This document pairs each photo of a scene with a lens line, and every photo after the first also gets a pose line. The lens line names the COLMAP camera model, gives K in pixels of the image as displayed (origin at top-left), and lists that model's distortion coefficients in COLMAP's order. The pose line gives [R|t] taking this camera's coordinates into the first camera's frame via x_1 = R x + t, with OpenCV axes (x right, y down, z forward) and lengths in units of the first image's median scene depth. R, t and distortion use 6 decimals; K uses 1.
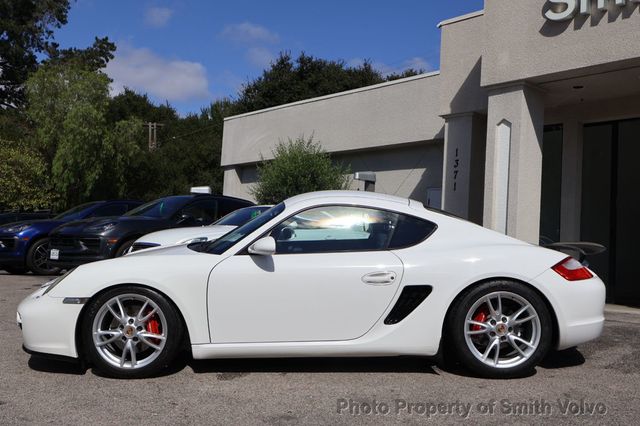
lens RADIAL K [[713.5, 0, 320.0], [0, 713.5, 213.0], [0, 0, 1]] dist [0.009756, -0.001822]
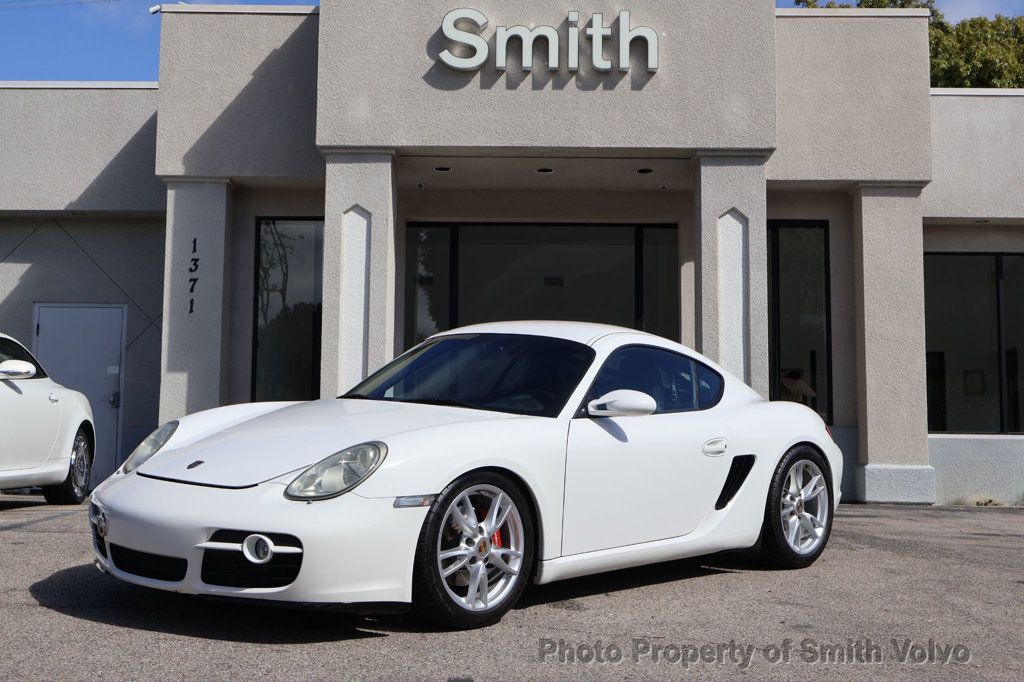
lens RADIAL K [[1421.3, 0, 512.0], [0, 1421.3, 341.0], [0, 0, 1]] dist [0.016676, 0.007307]
pose [[0.628070, 0.030201, 0.777570, -0.658564], [-0.022583, 0.999533, -0.020581, 0.009487], [-0.777829, -0.004633, 0.628459, 0.130908]]
